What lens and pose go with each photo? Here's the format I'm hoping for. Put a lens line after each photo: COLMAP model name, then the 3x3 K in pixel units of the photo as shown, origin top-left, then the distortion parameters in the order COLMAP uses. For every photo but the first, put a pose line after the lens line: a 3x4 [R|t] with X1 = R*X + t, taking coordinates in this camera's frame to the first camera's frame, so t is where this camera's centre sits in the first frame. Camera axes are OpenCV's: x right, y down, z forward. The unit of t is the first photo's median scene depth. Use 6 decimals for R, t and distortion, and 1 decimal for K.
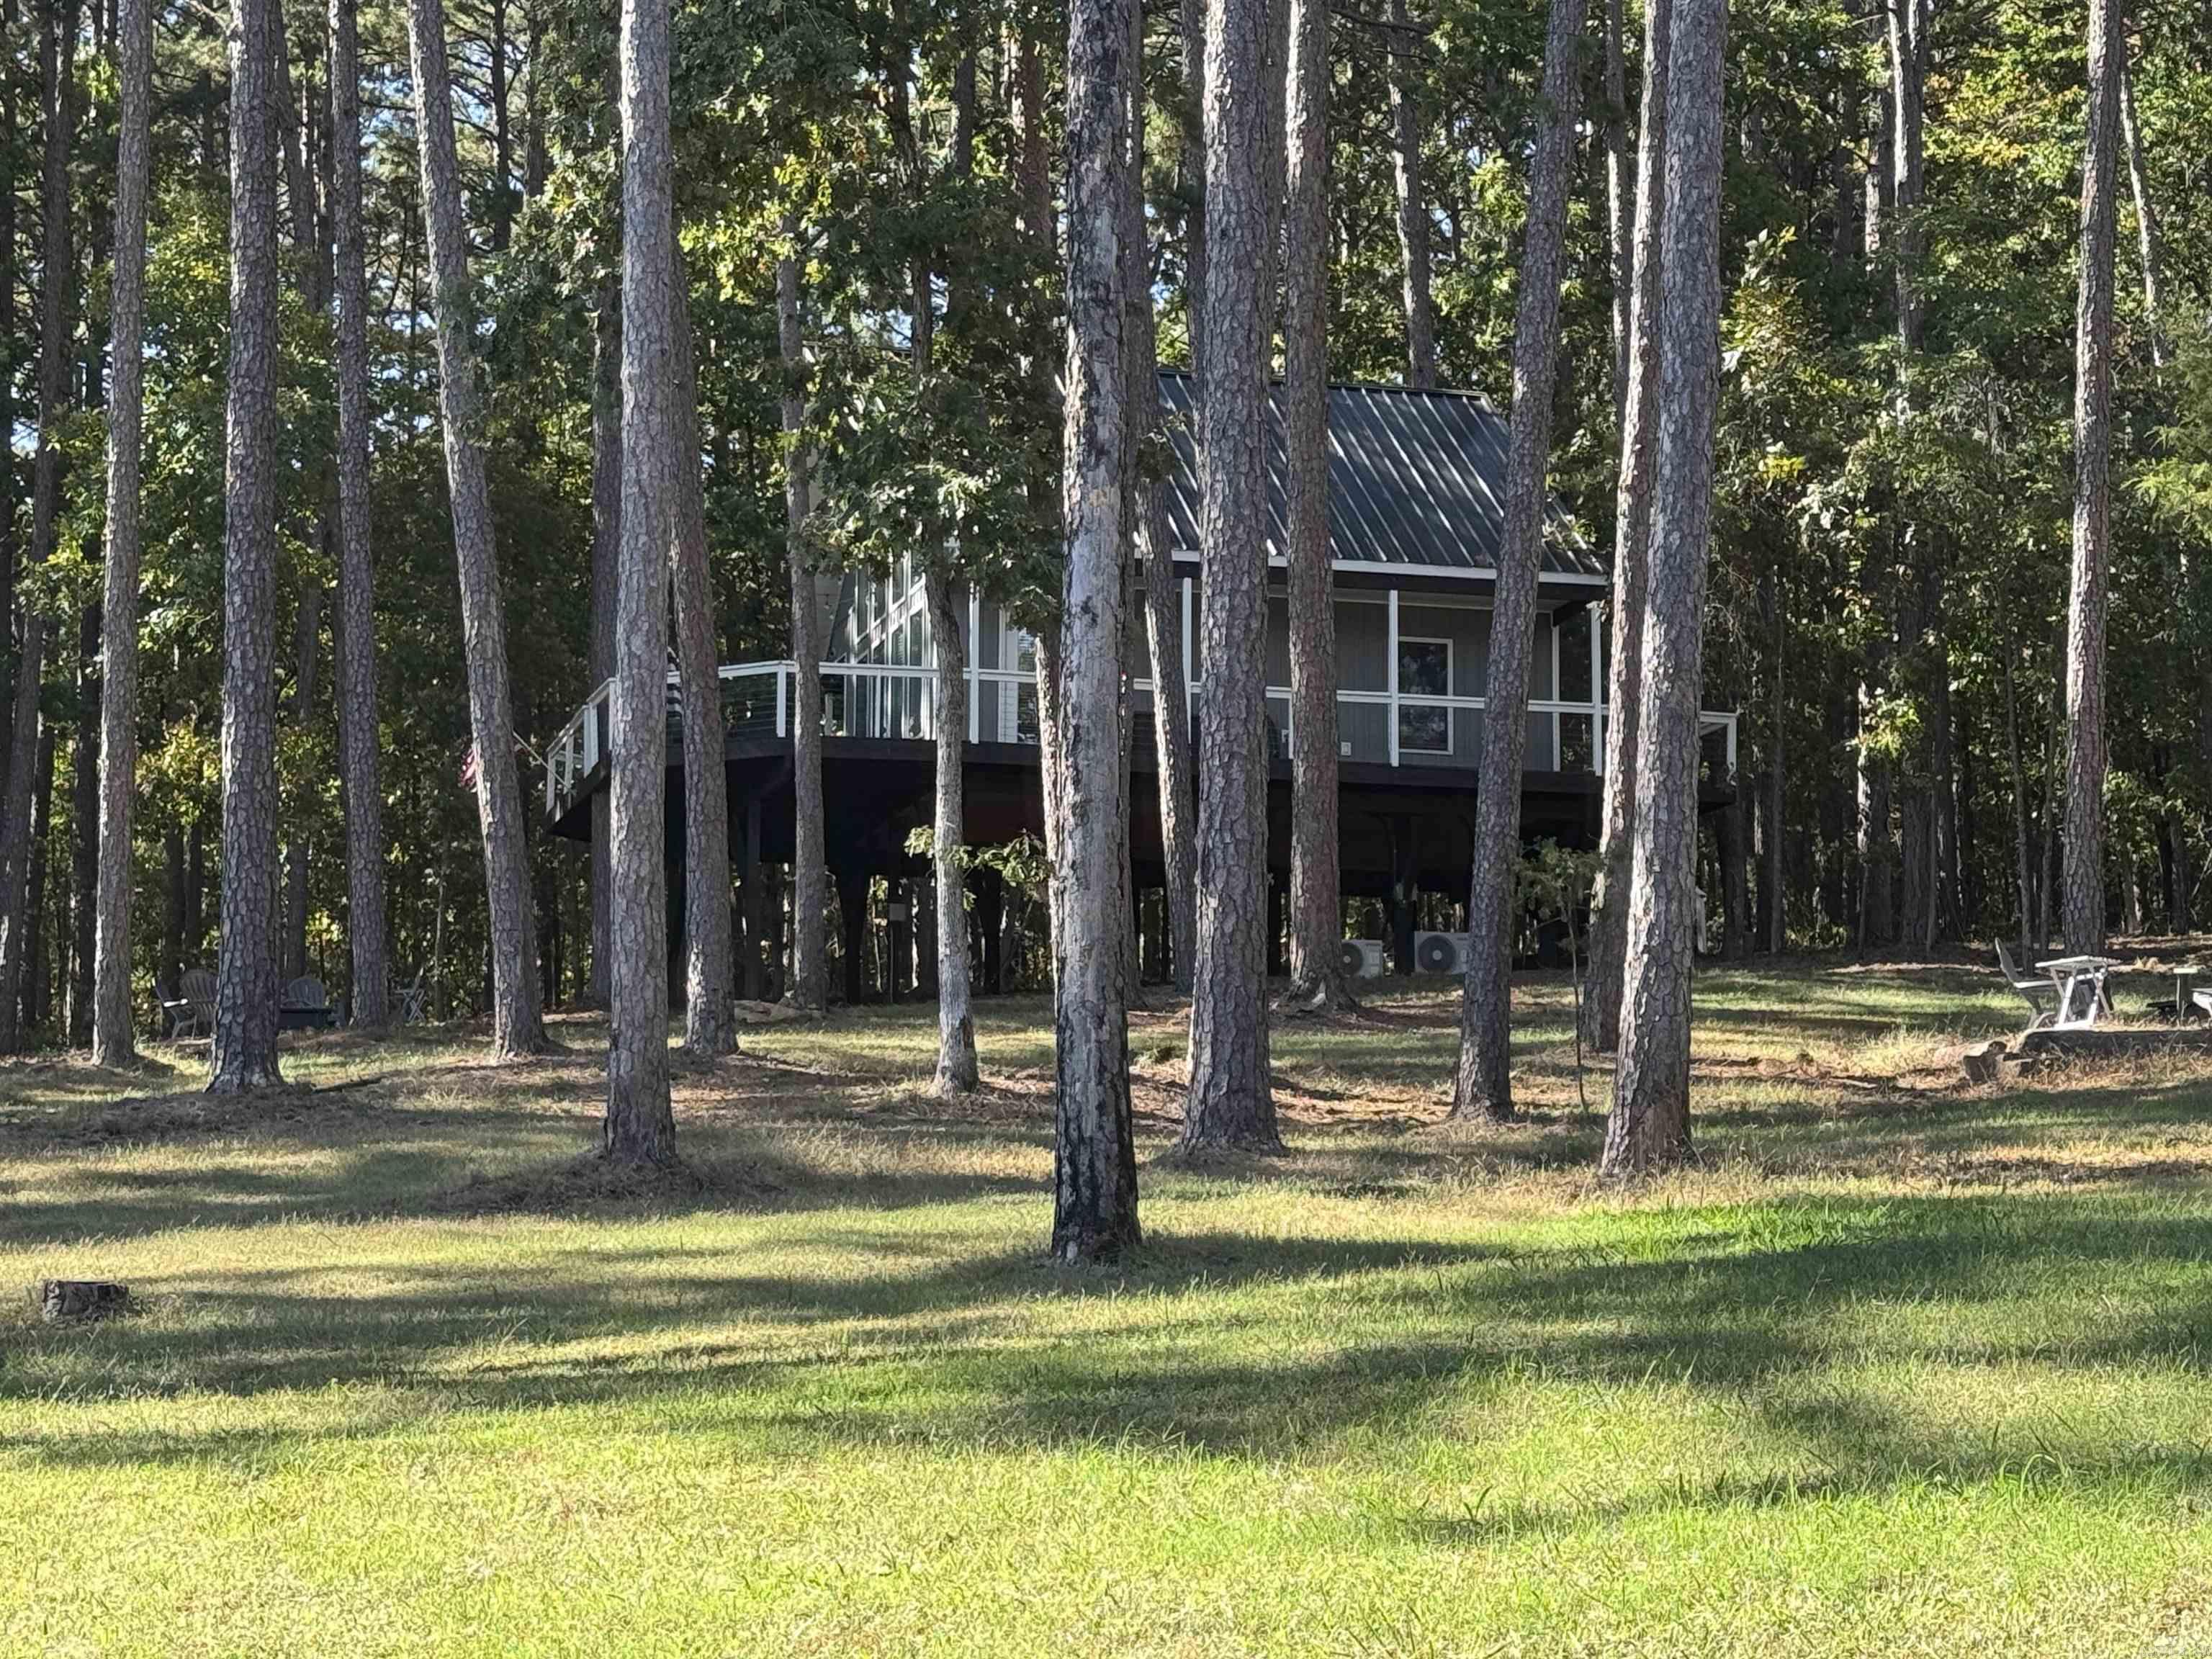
lens RADIAL K [[4438.8, 0, 1115.9], [0, 4438.8, 842.7], [0, 0, 1]] dist [0.187851, 0.000000]
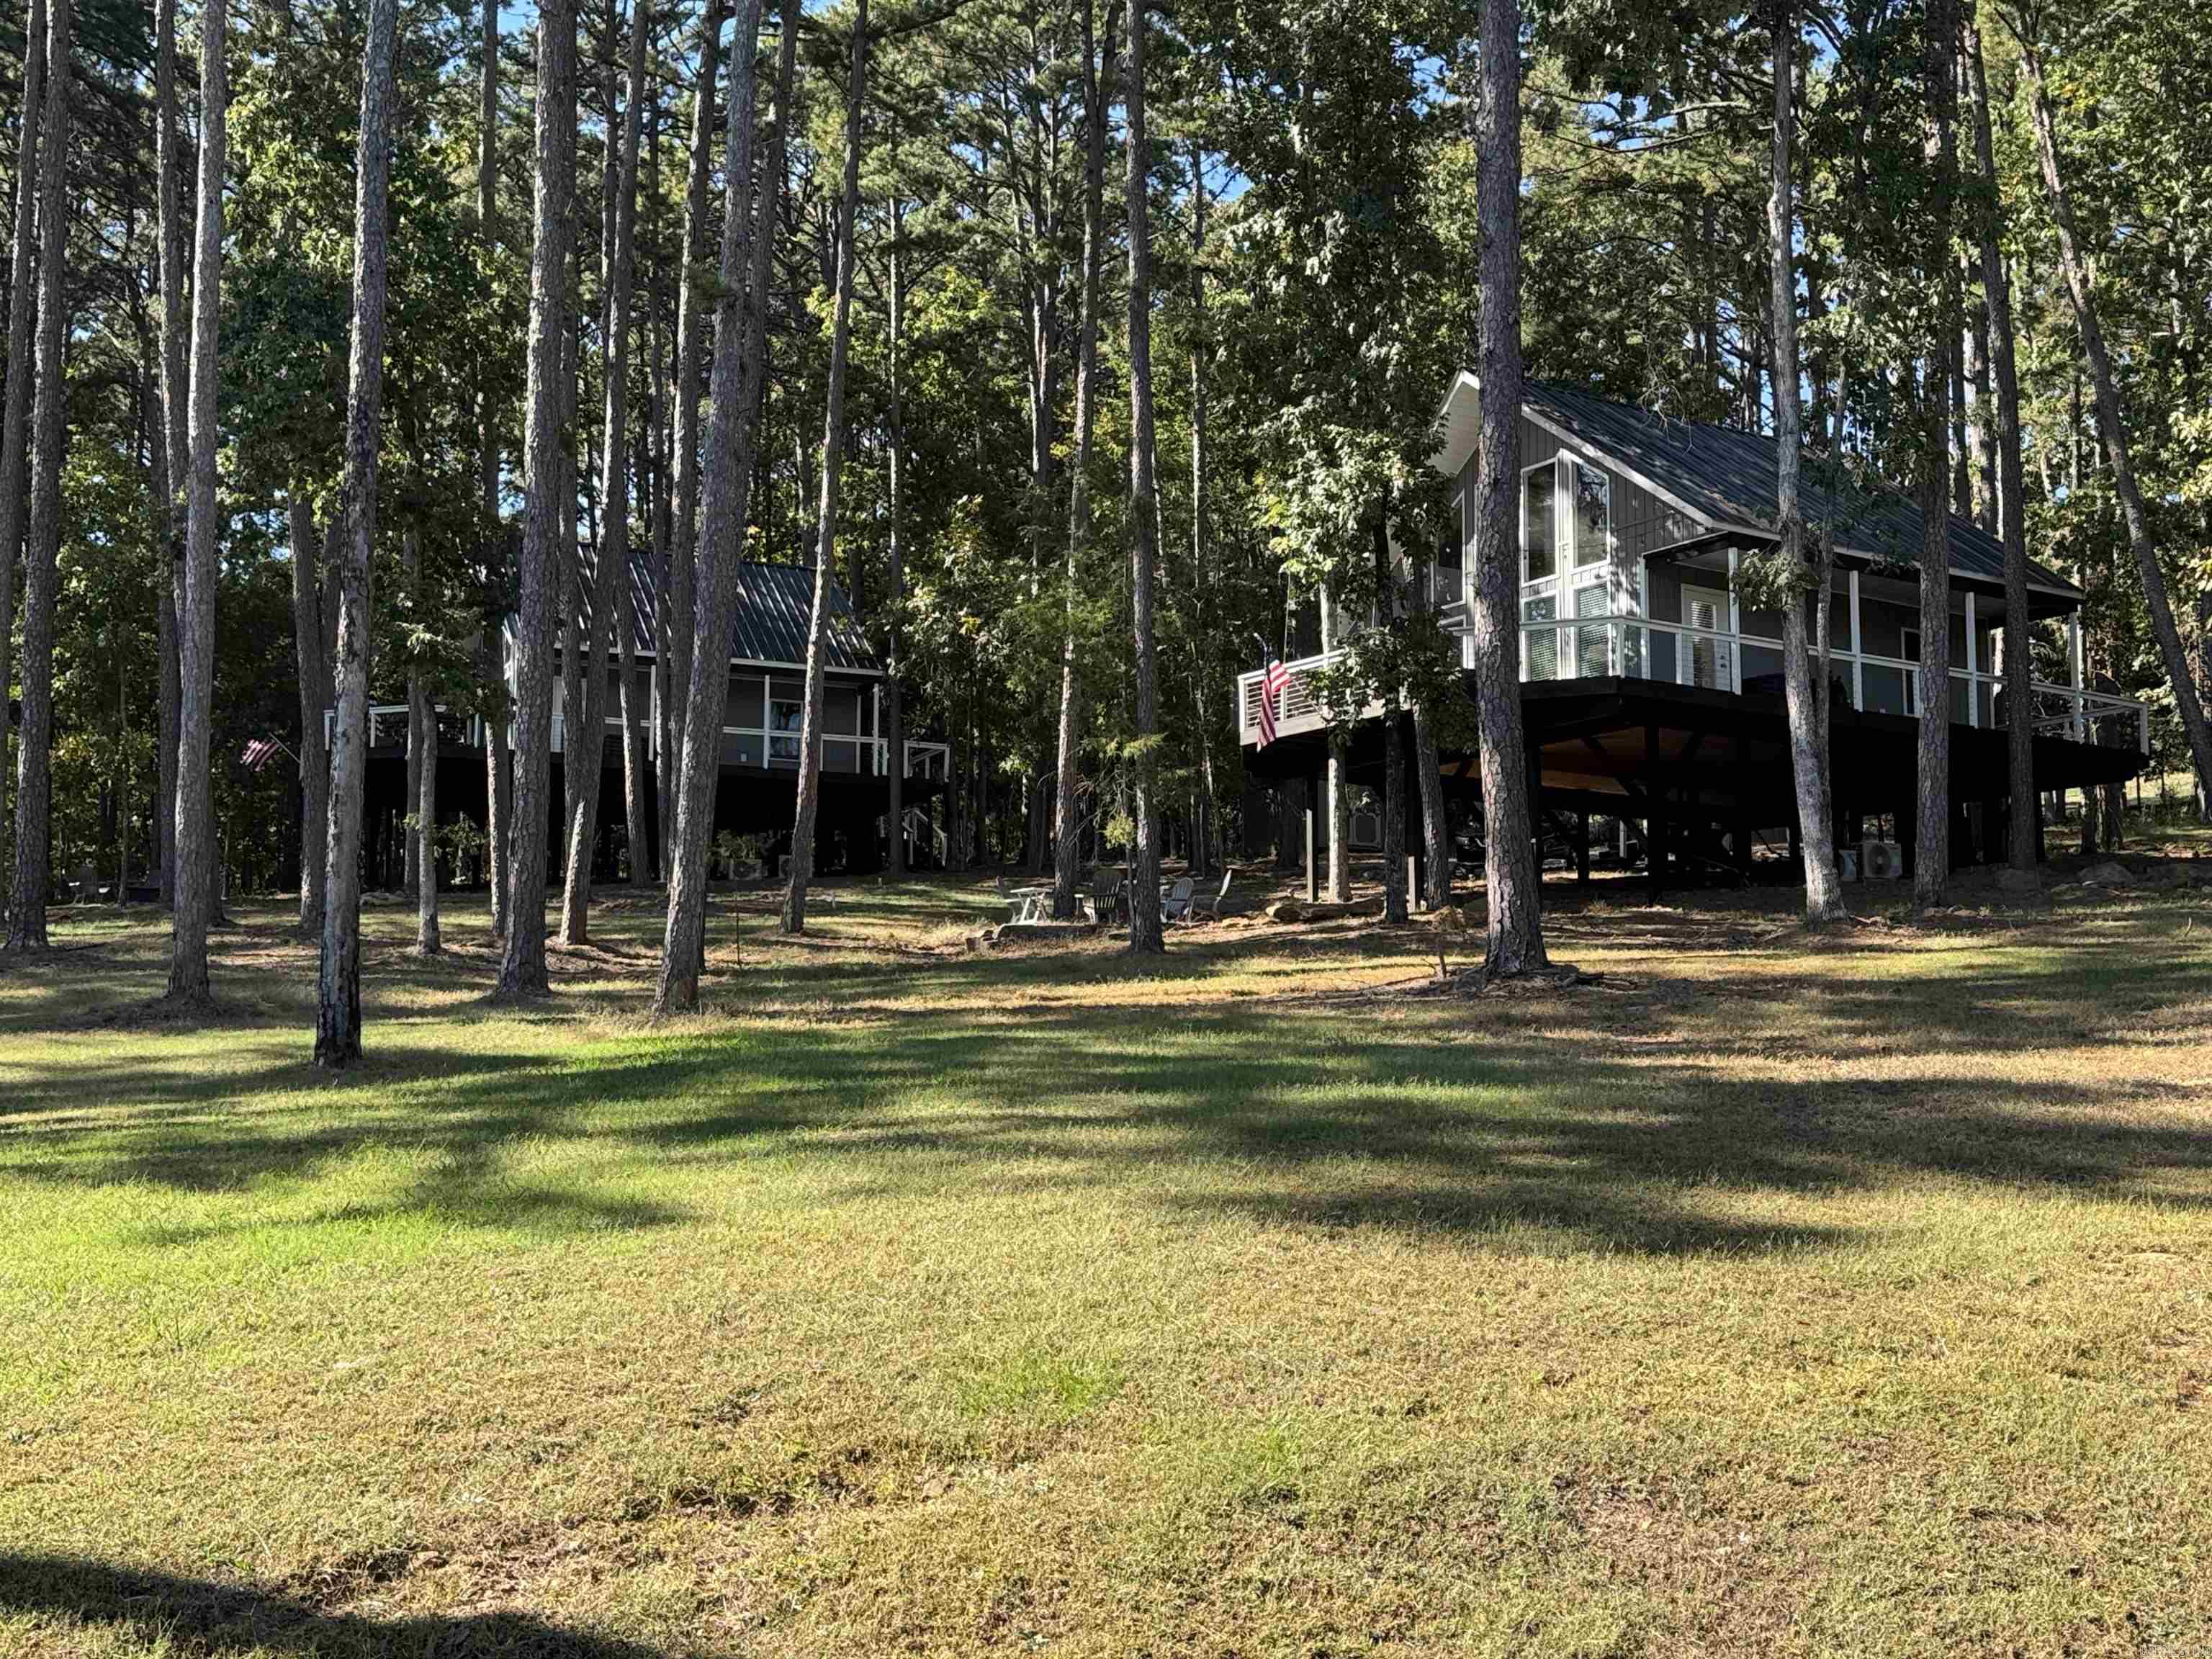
lens RADIAL K [[2424.9, 0, 1121.7], [0, 2424.9, 825.2], [0, 0, 1]] dist [0.119146, 0.000000]
pose [[0.988962, 0.018951, 0.146951, 0.099521], [-0.021580, 0.999634, 0.016319, -0.021370], [-0.146588, -0.019311, 0.989009, -0.073177]]
